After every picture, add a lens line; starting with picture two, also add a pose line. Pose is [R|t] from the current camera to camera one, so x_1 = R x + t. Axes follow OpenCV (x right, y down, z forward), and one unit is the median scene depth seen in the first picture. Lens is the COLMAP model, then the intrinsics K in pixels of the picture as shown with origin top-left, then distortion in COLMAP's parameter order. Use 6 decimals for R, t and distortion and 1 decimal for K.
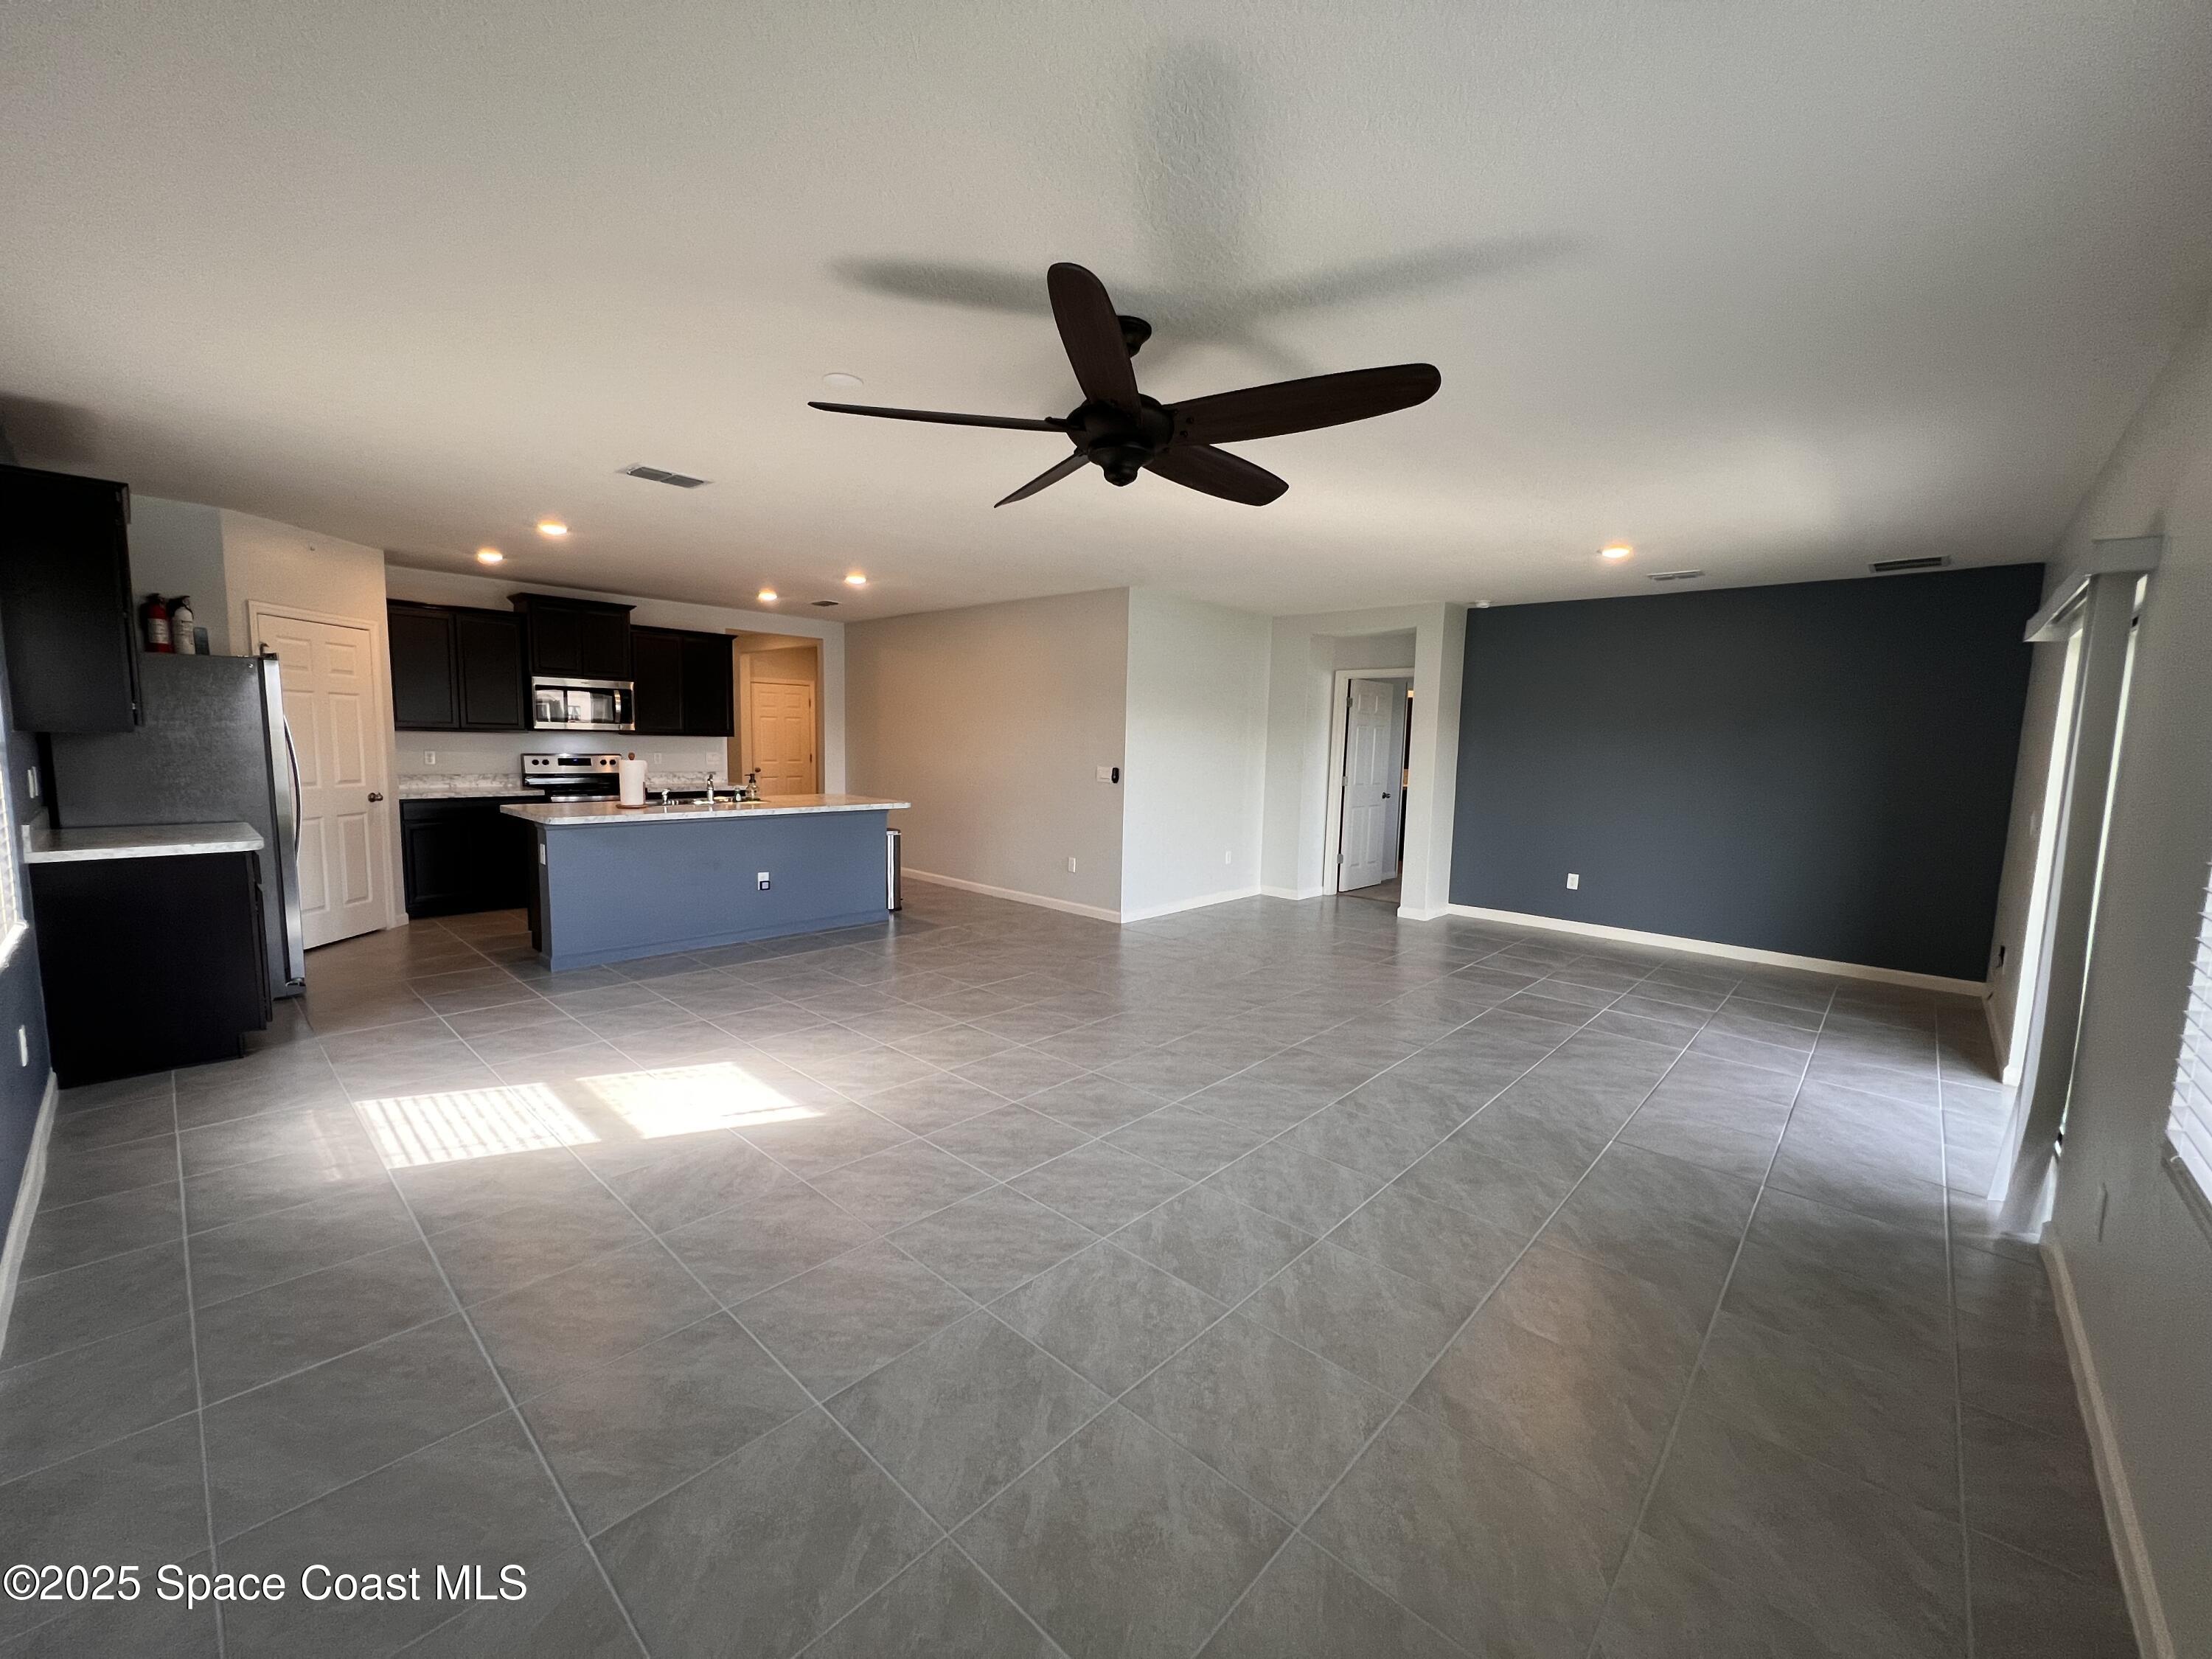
lens RADIAL K [[881.5, 0, 1095.7], [0, 881.5, 835.3], [0, 0, 1]] dist [-0.001344, 0.000218]
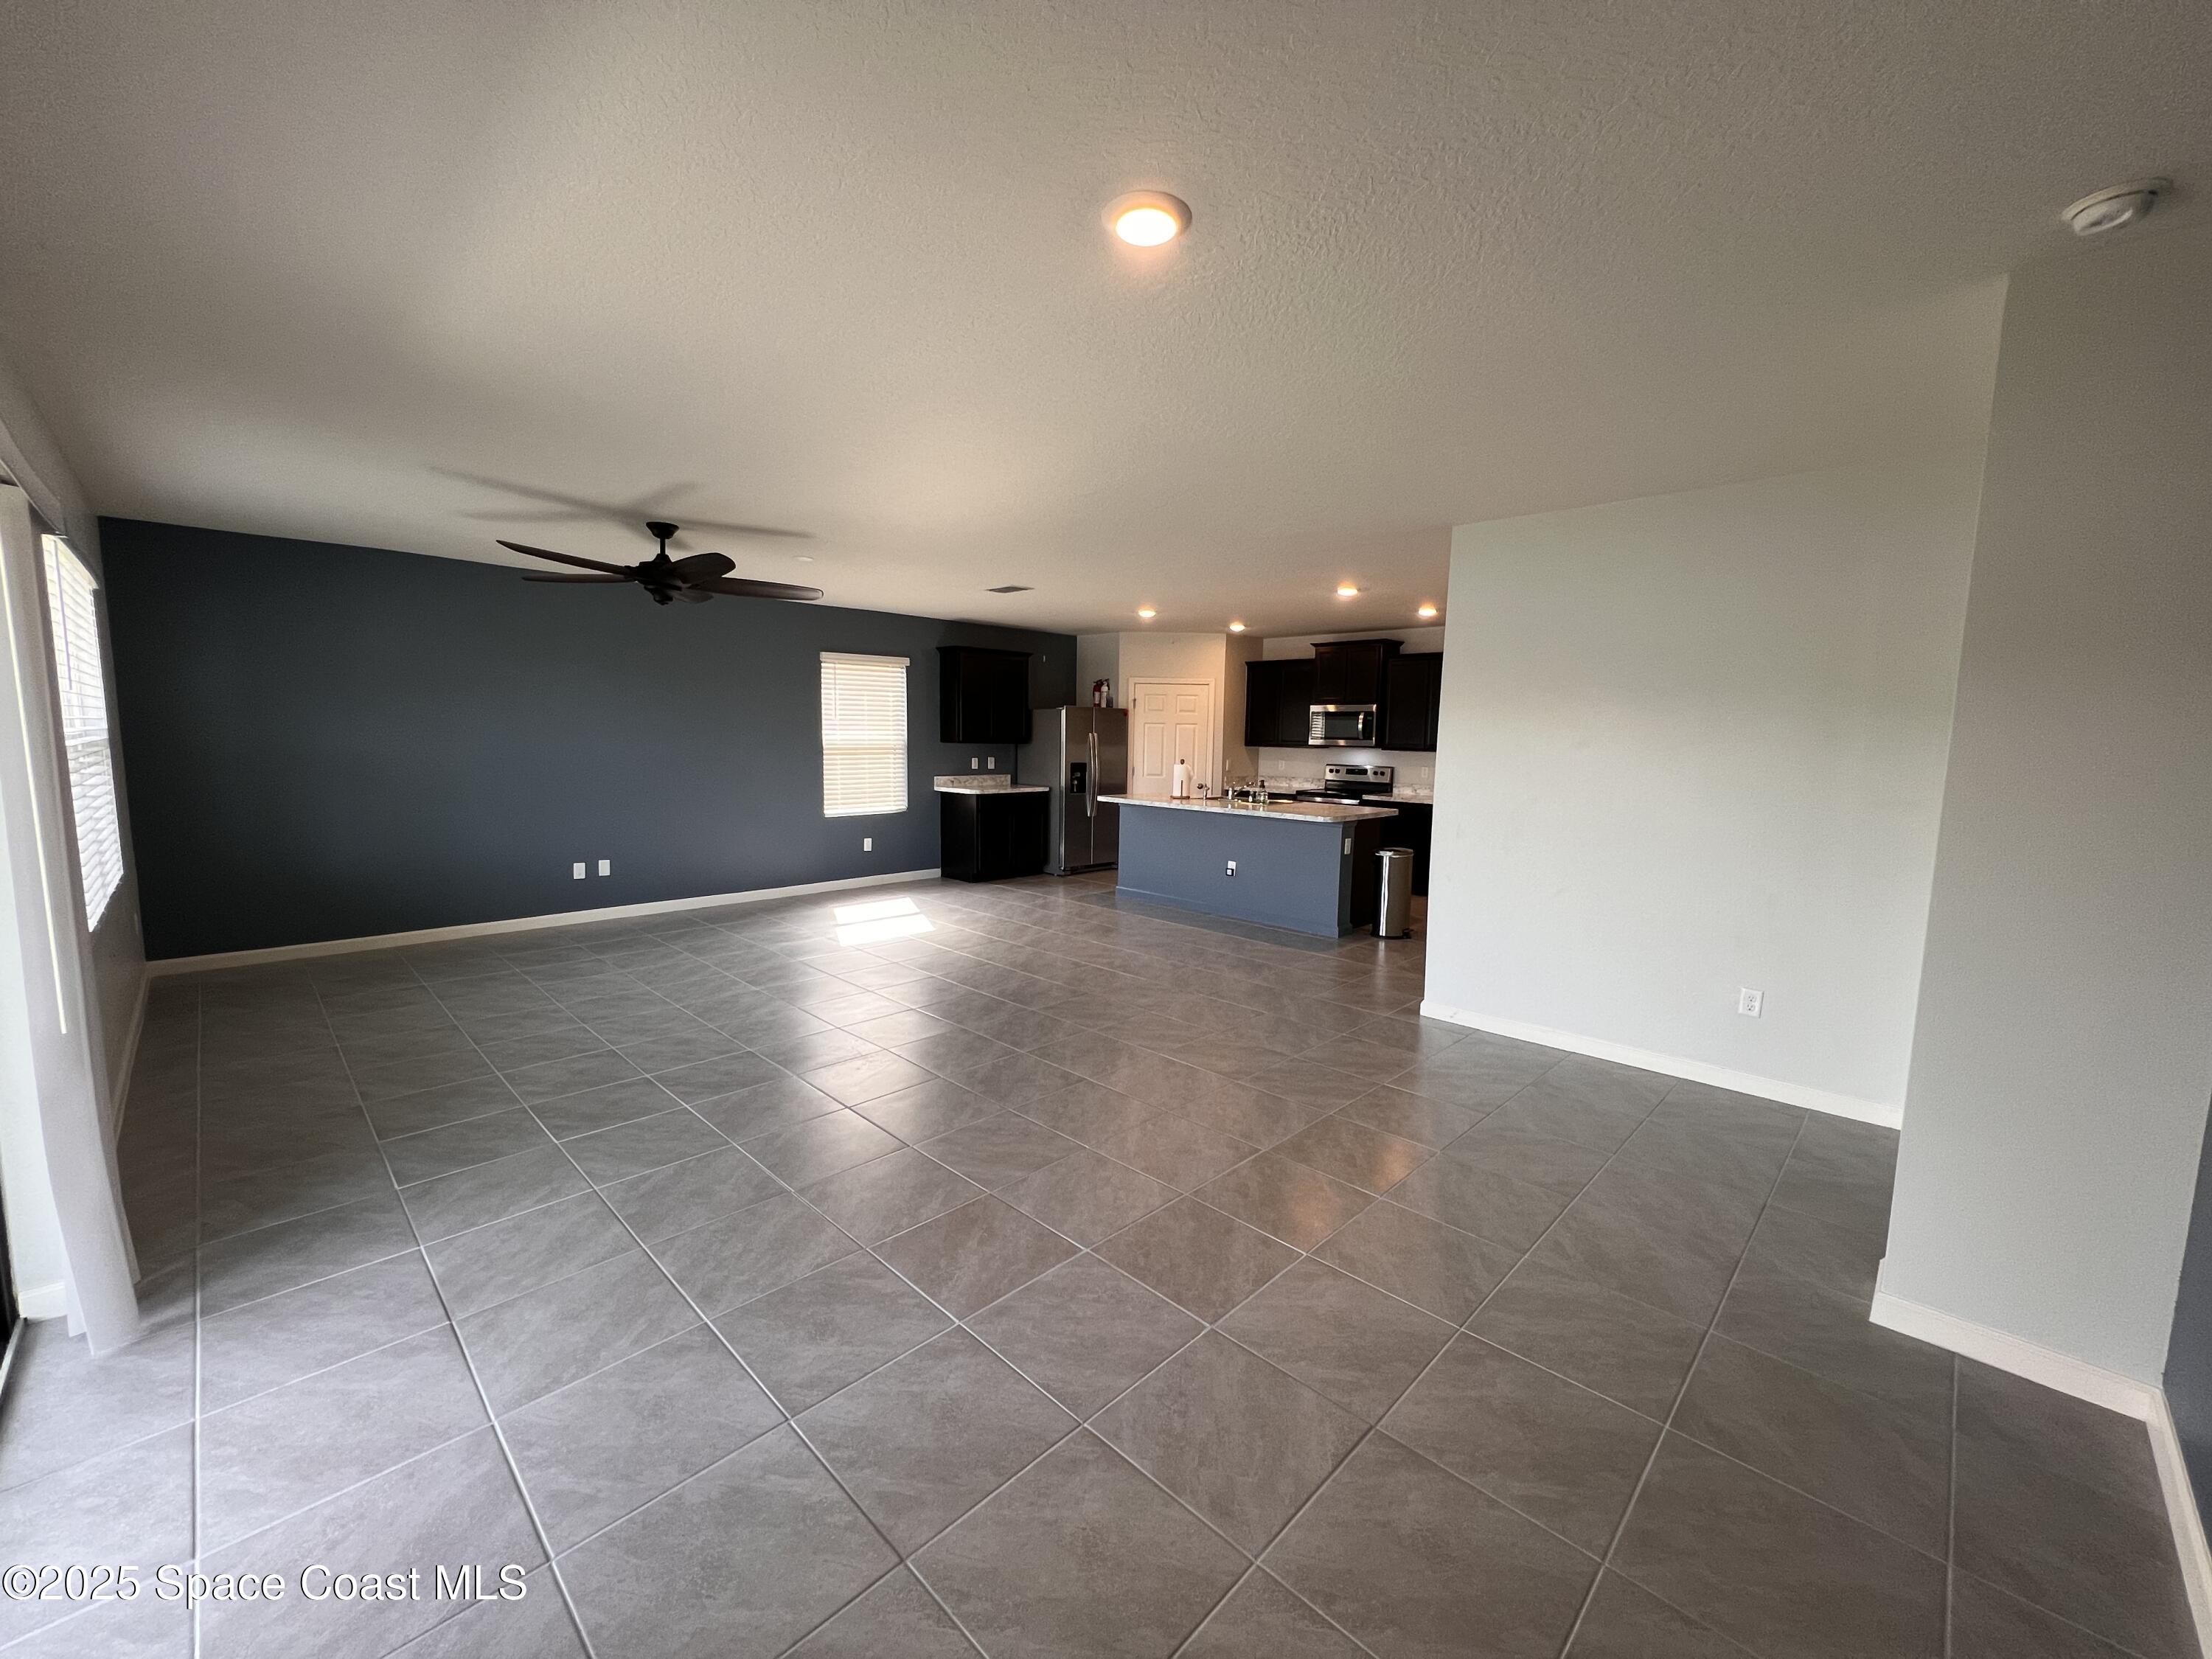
lens RADIAL K [[881.5, 0, 1109.9], [0, 881.5, 826.5], [0, 0, 1]] dist [-0.001344, 0.000218]
pose [[-0.021114, 0.082618, -0.996358, 0.833634], [-0.127104, 0.988271, 0.084641, -0.086714], [0.991665, 0.128429, -0.010365, 0.865316]]
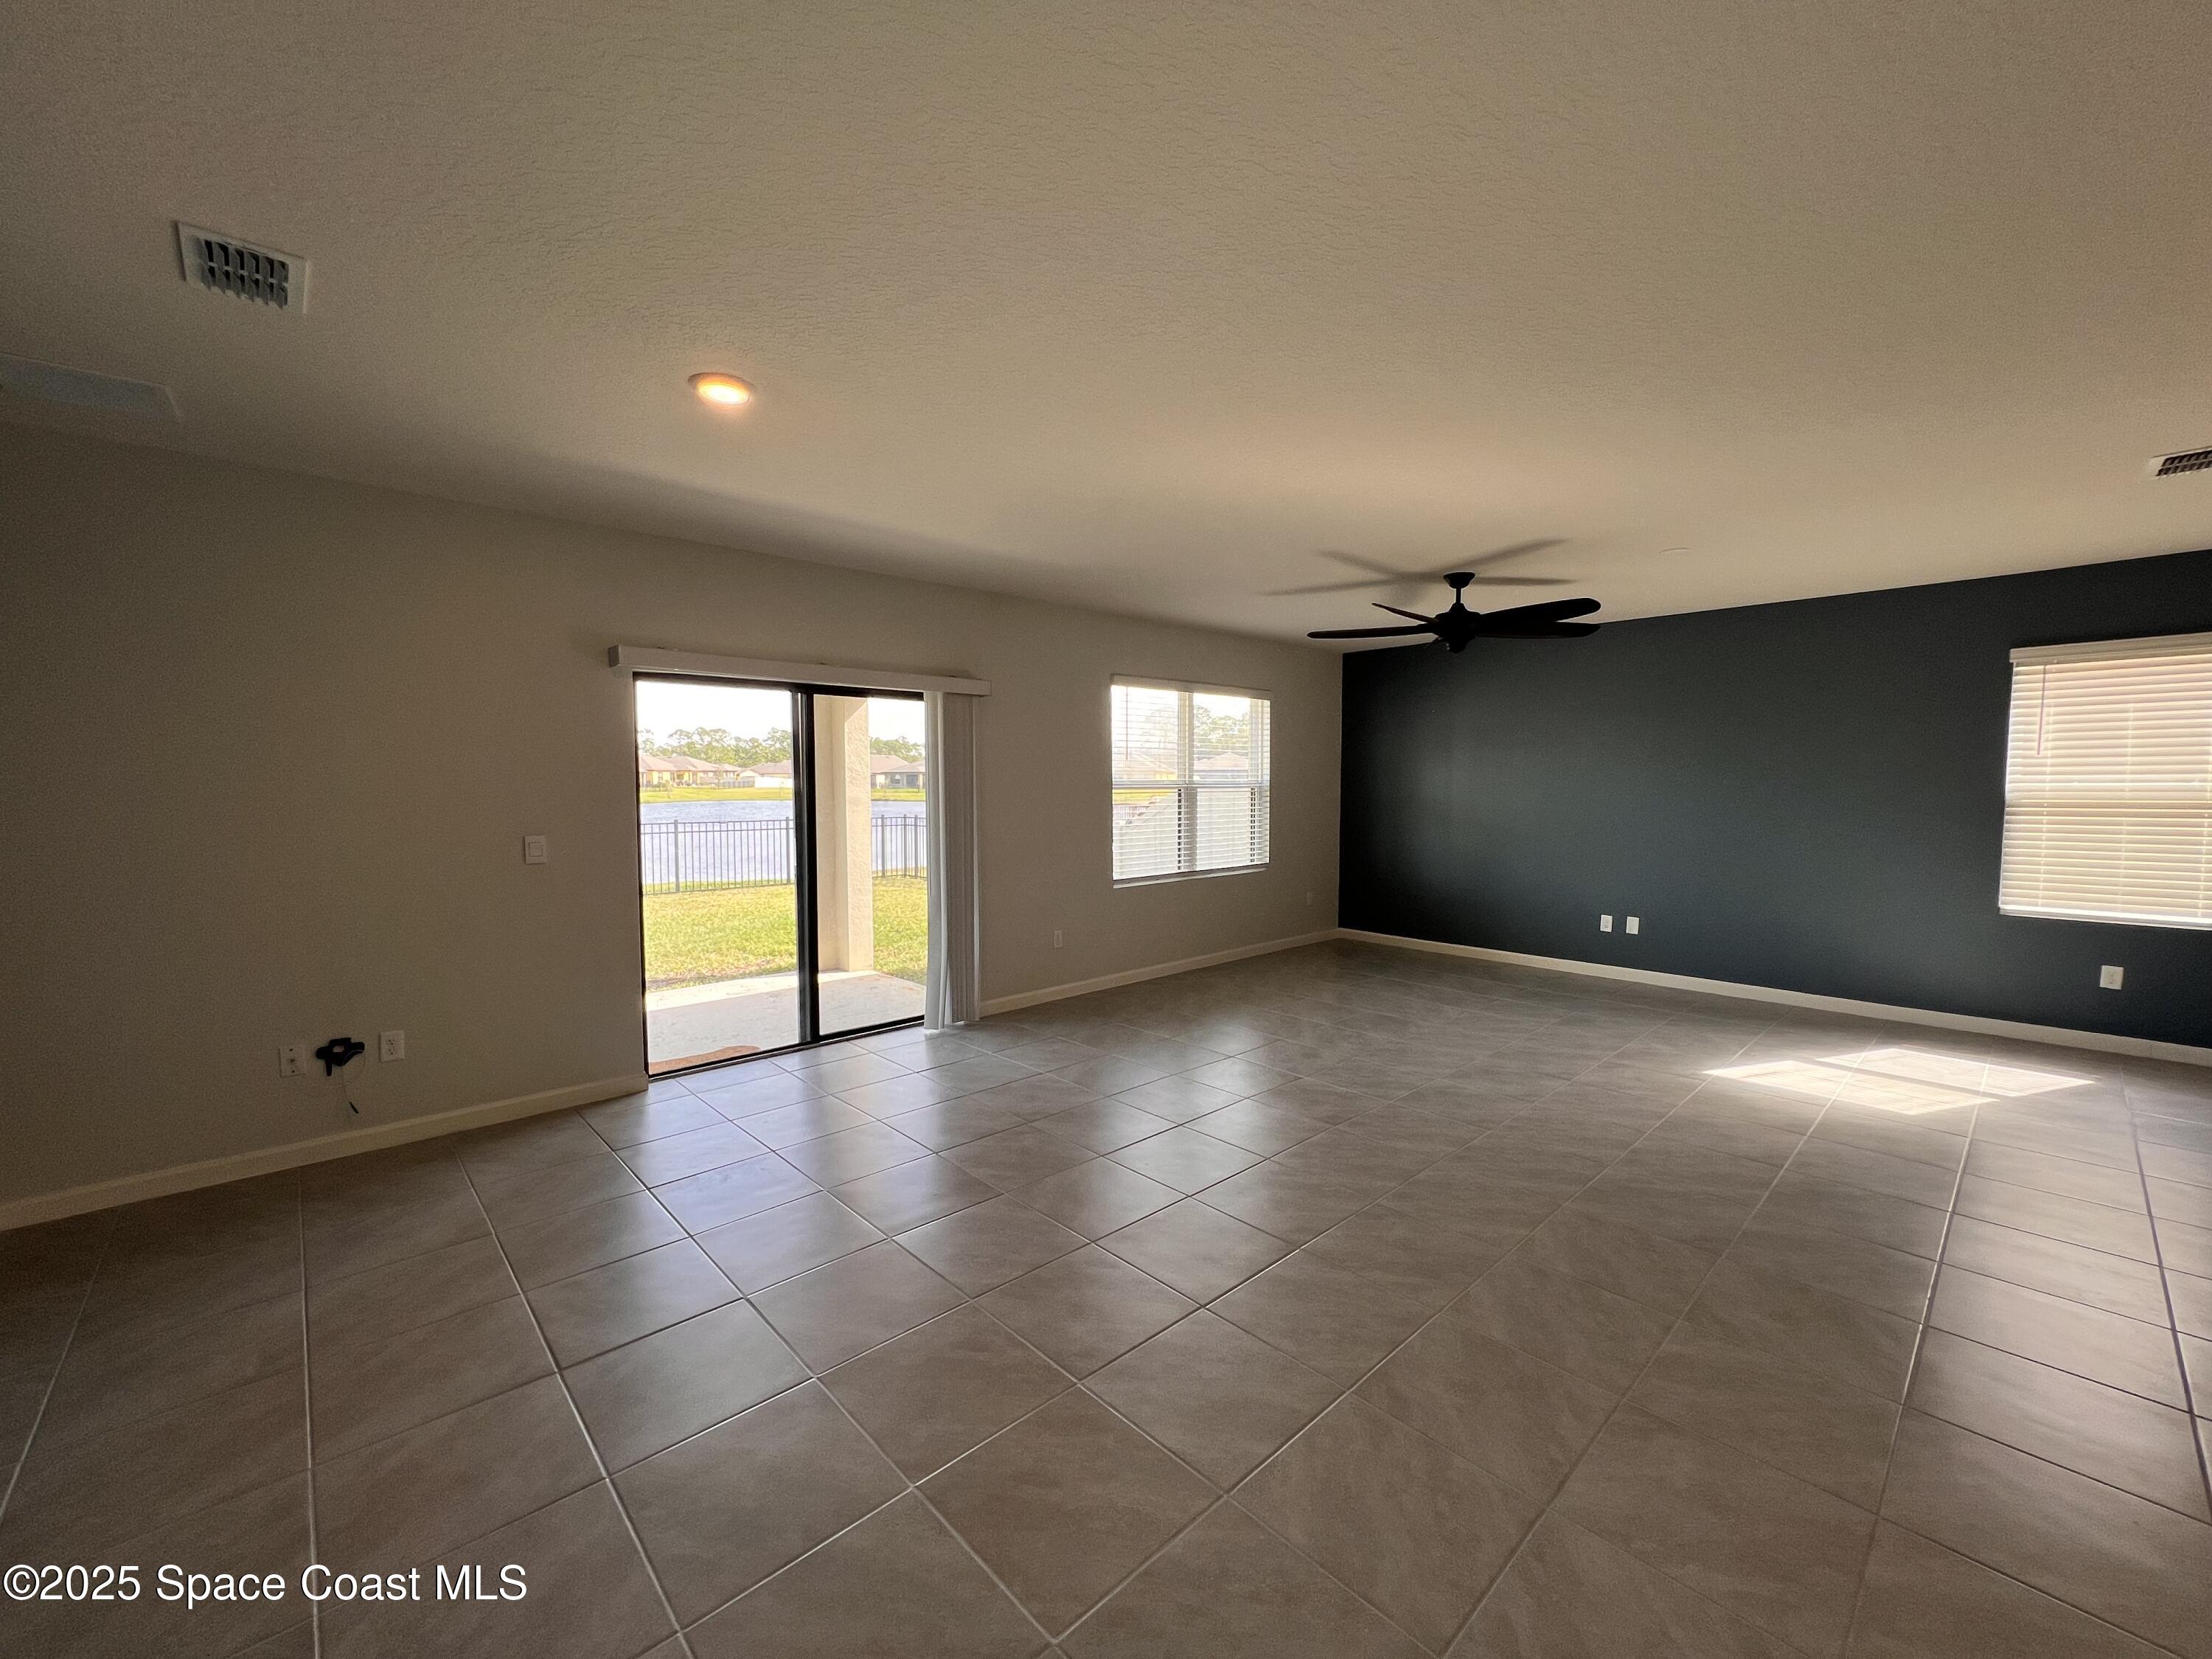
lens RADIAL K [[881.5, 0, 1099.6], [0, 881.5, 829.3], [0, 0, 1]] dist [-0.001344, 0.000218]
pose [[-0.997079, -0.026770, 0.071530, 0.282965], [-0.014457, 0.985782, 0.167406, -0.138169], [-0.074995, 0.165883, -0.983290, 1.291745]]
